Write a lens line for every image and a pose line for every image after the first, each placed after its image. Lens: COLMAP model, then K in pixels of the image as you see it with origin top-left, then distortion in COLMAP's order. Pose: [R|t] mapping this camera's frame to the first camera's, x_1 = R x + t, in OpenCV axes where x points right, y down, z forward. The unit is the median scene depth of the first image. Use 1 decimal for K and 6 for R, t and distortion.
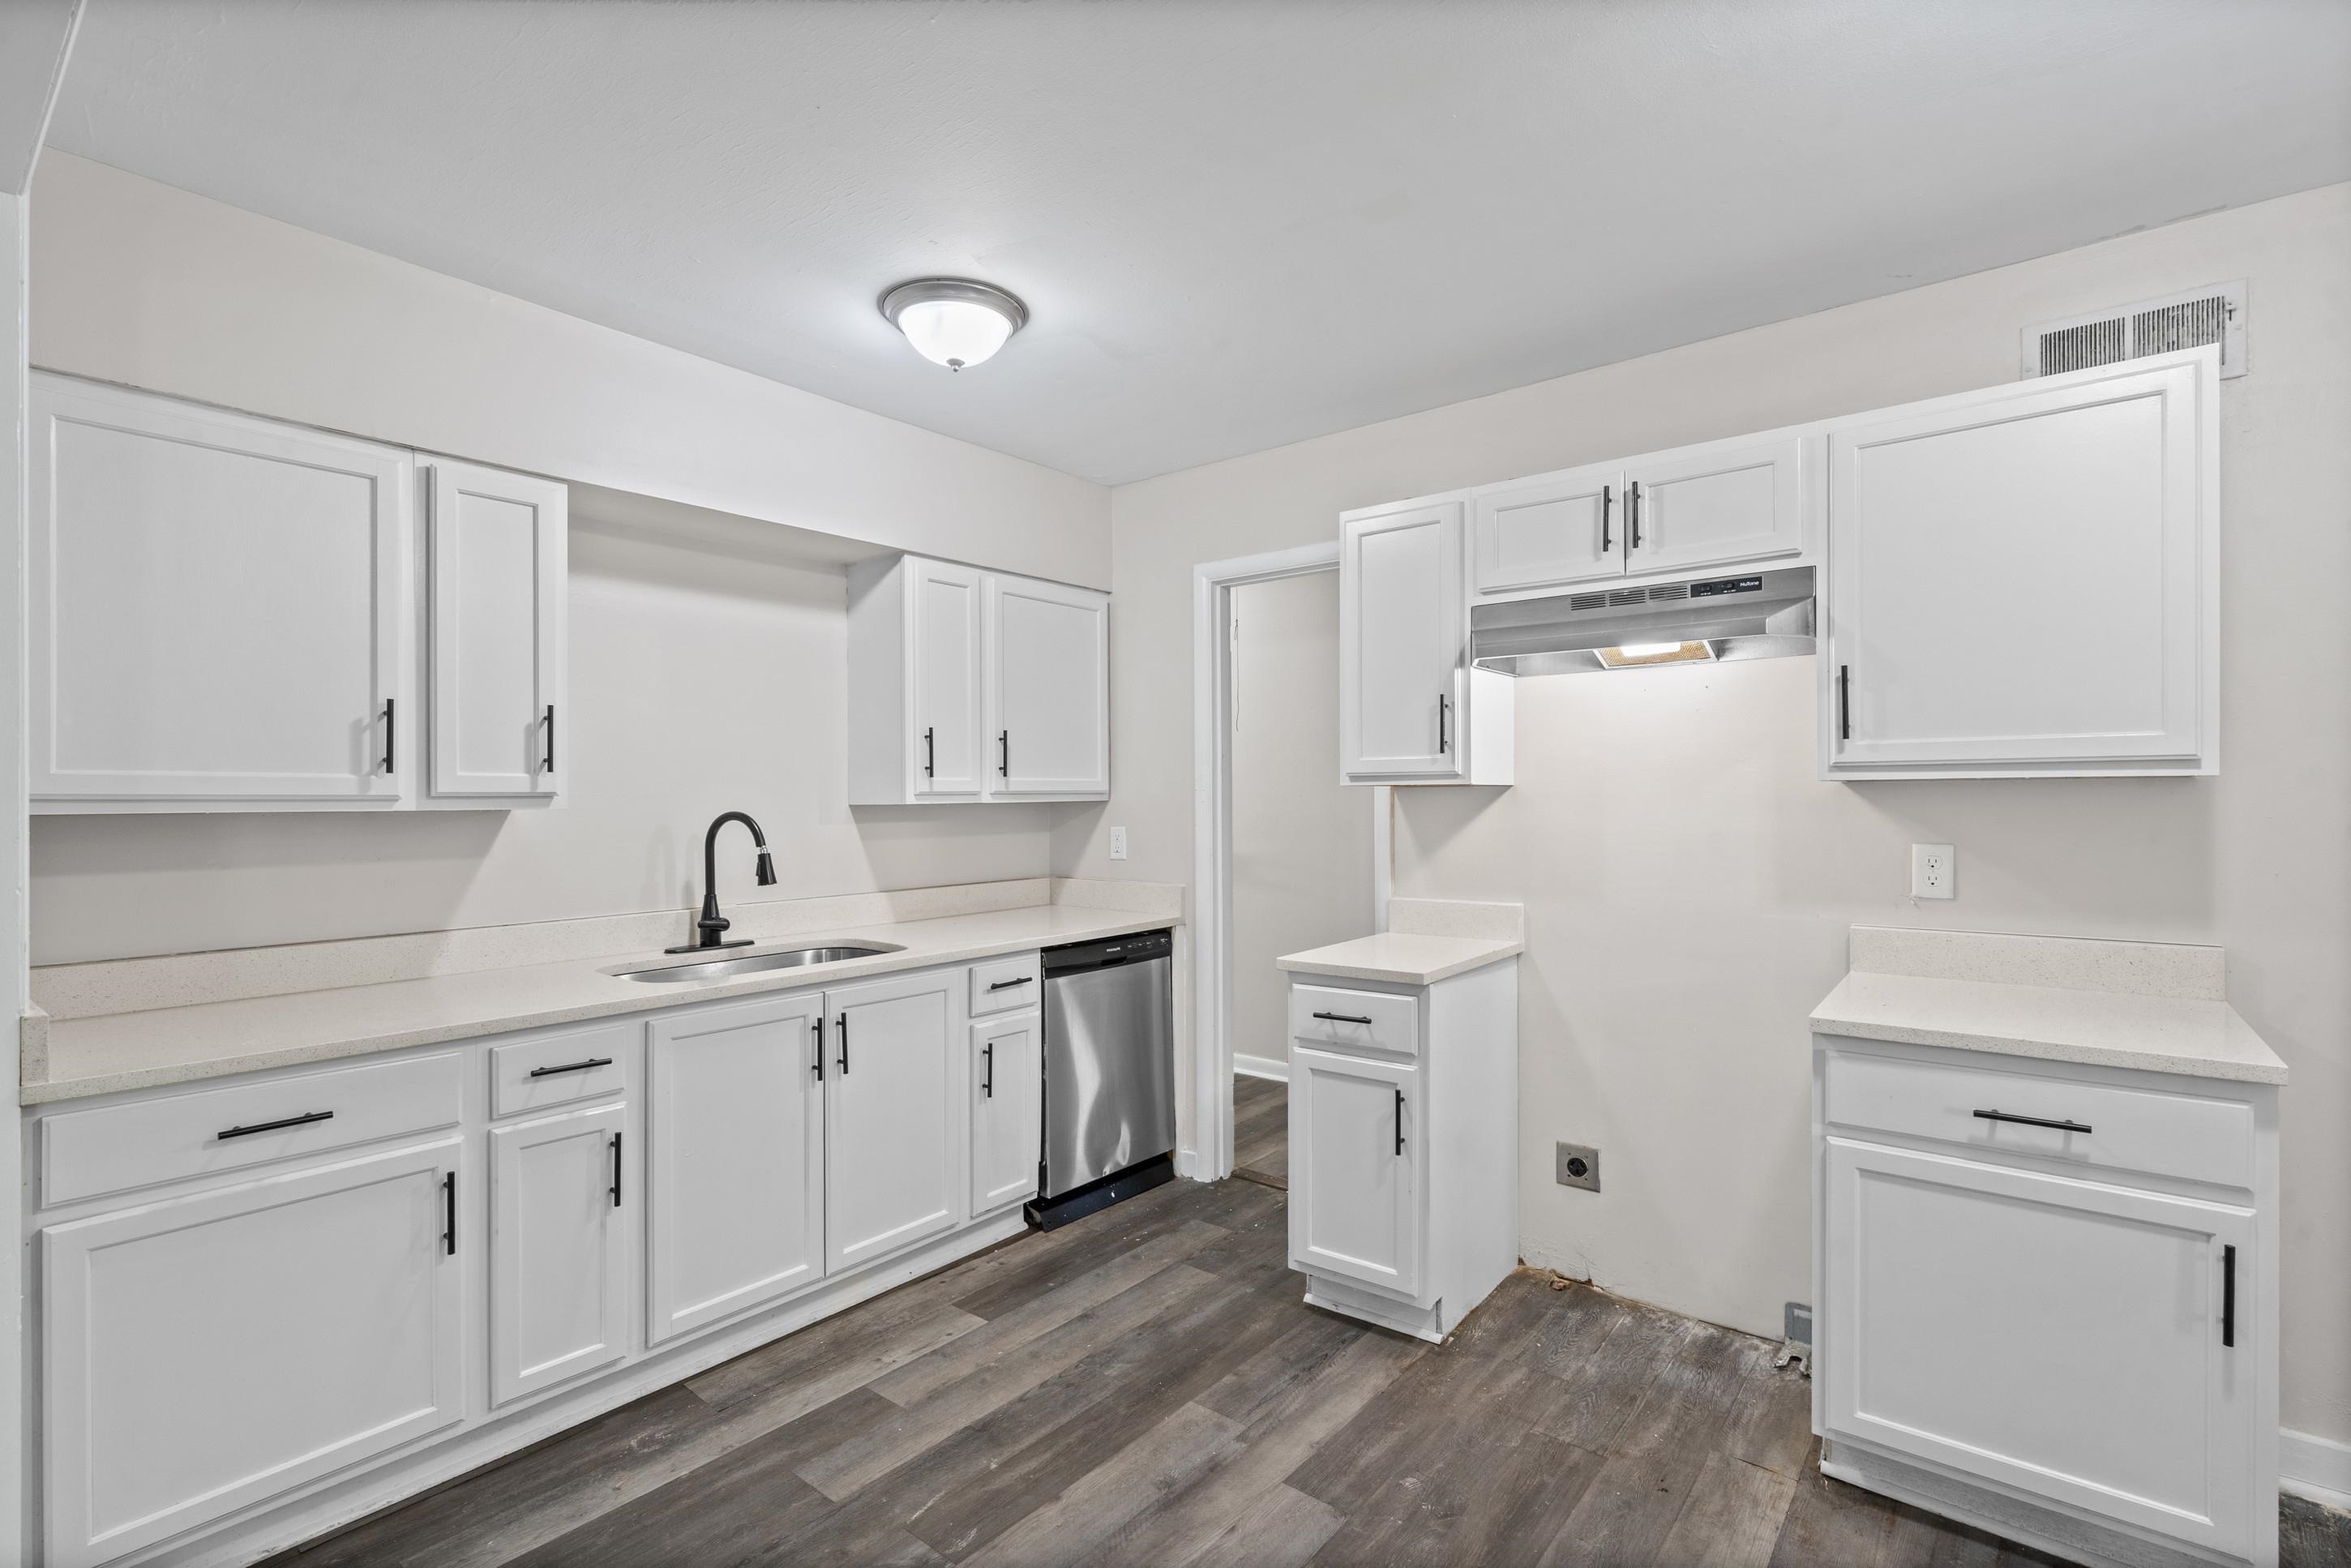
lens RADIAL K [[1075.7, 0, 1177.3], [0, 1075.7, 797.1], [0, 0, 1]] dist [-0.011899, 0.002169]
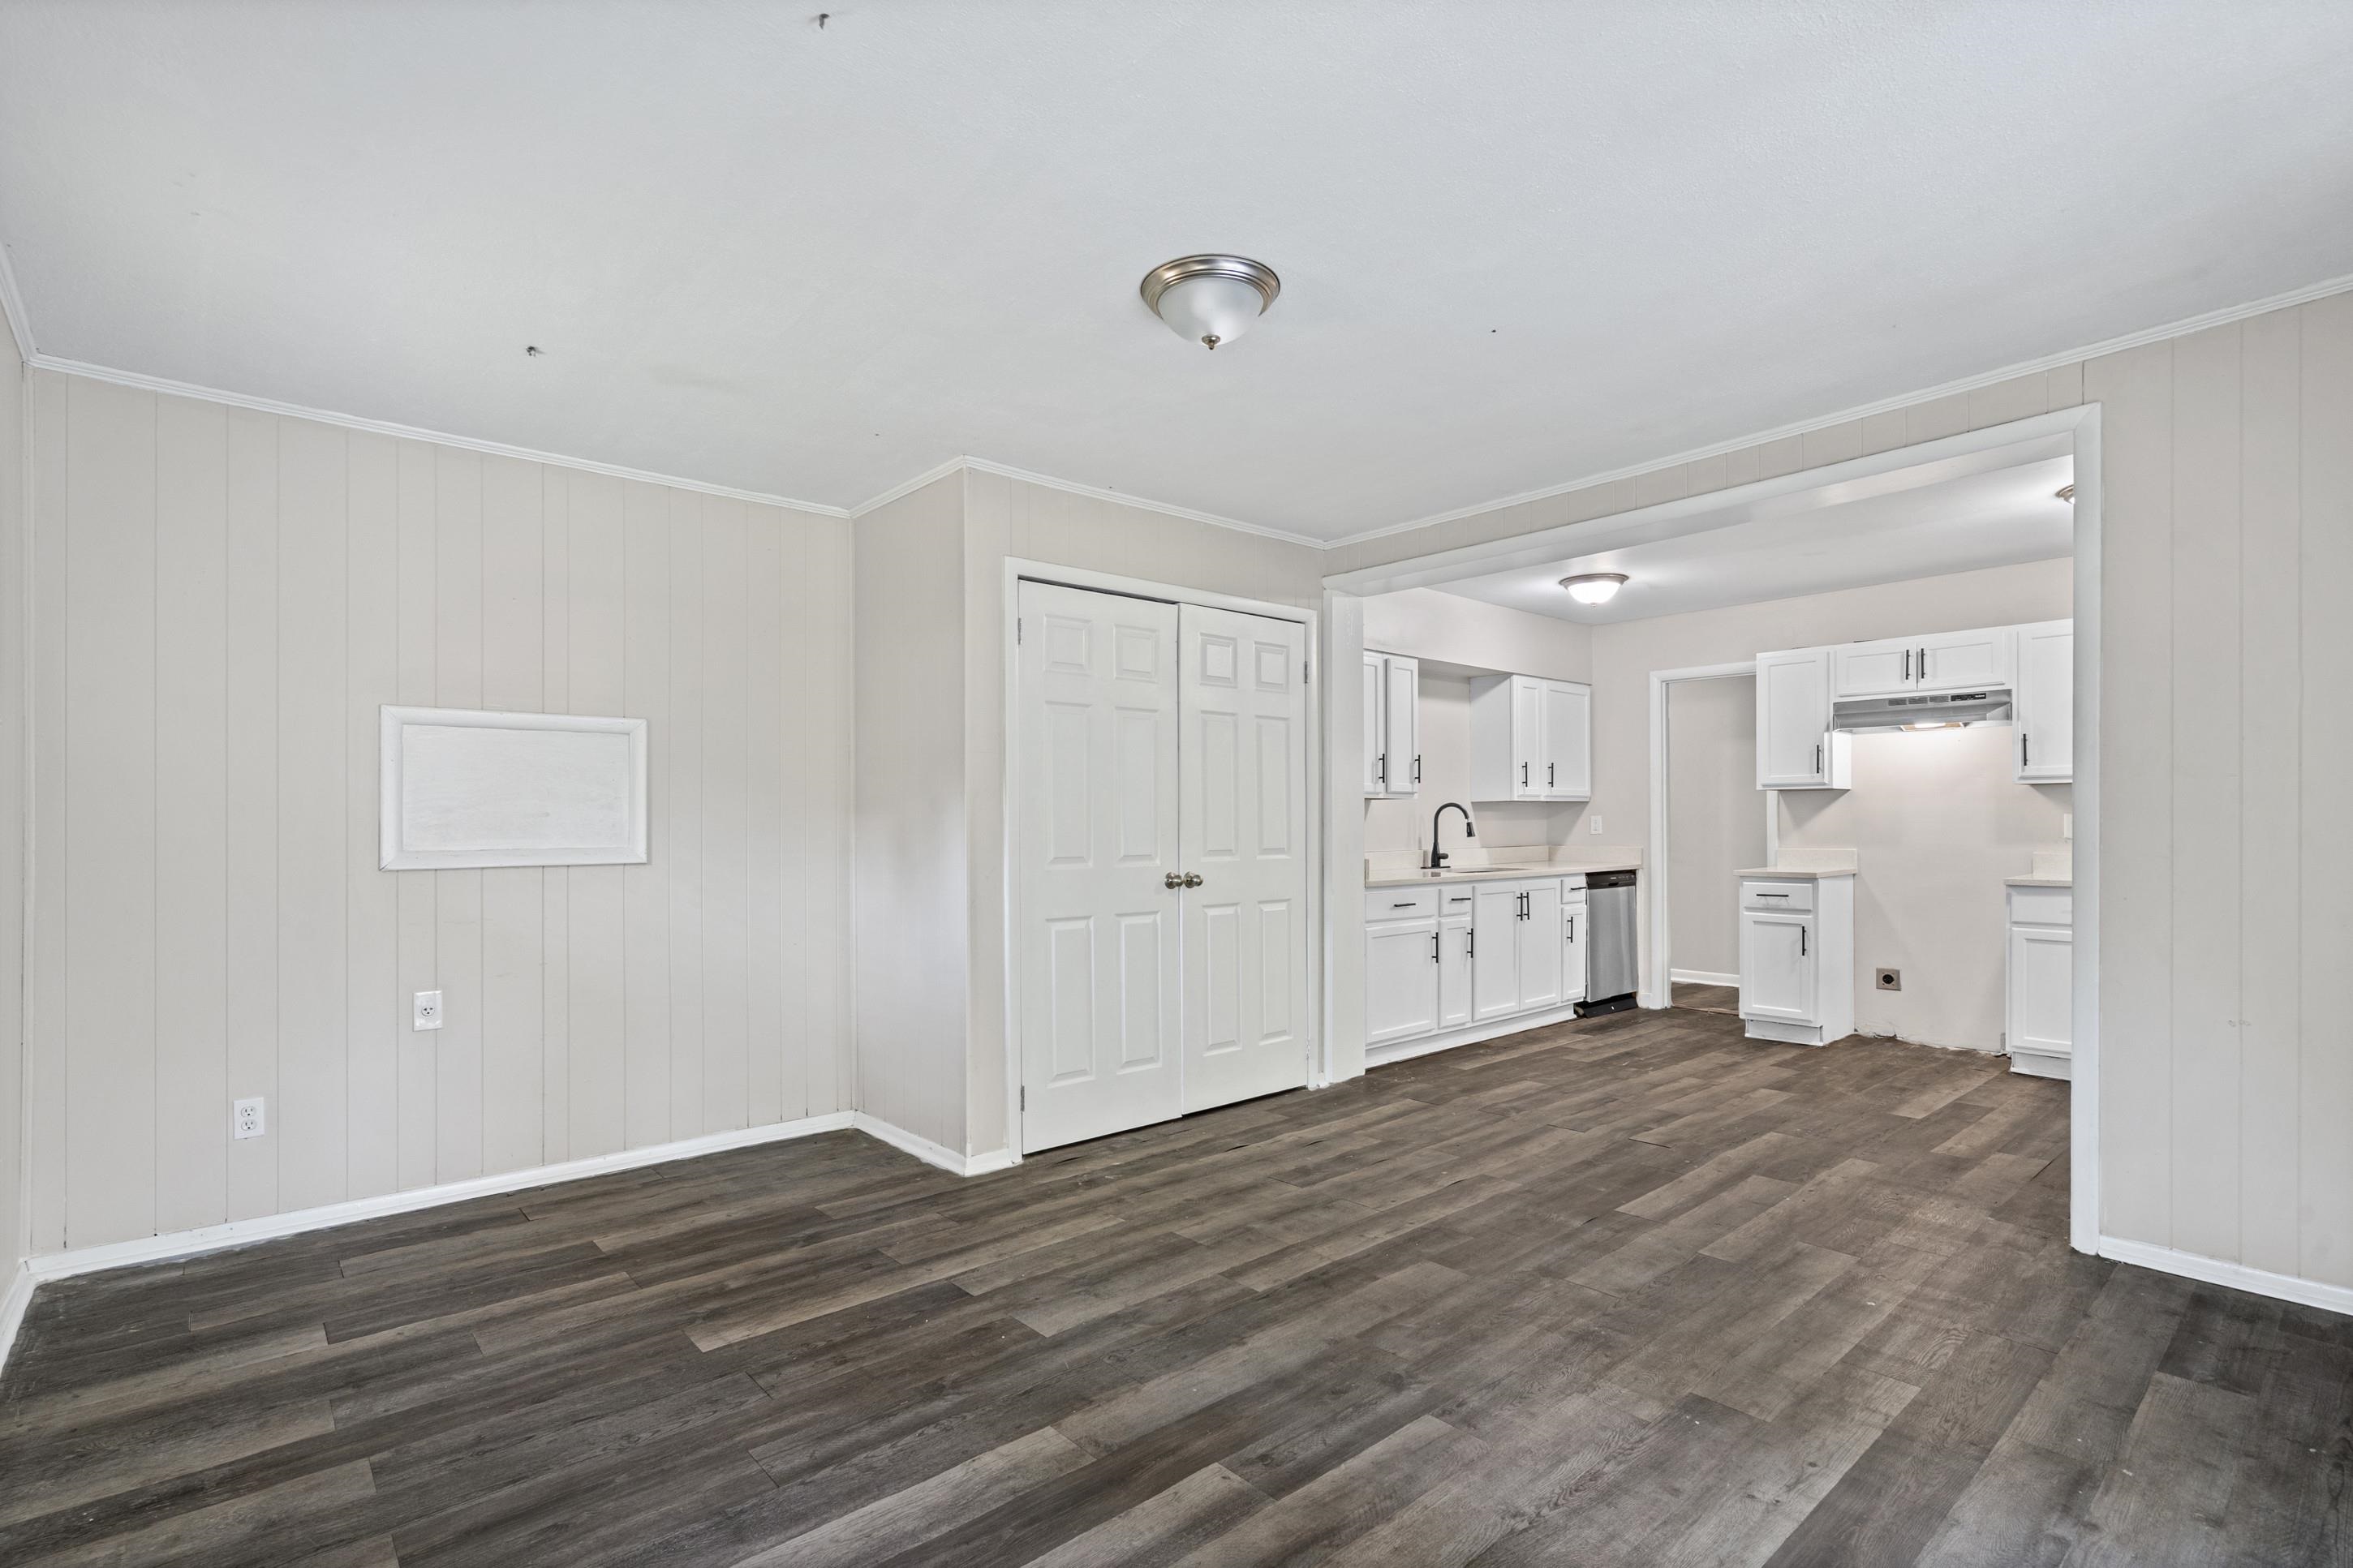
lens RADIAL K [[1076.4, 0, 1177.1], [0, 1076.4, 818.8], [0, 0, 1]] dist [-0.011899, 0.002169]
pose [[0.984702, 0.002209, -0.174232, -0.607834], [-0.002811, 0.999991, -0.003207, 0.057164], [0.174223, 0.003648, 0.984699, -1.247289]]
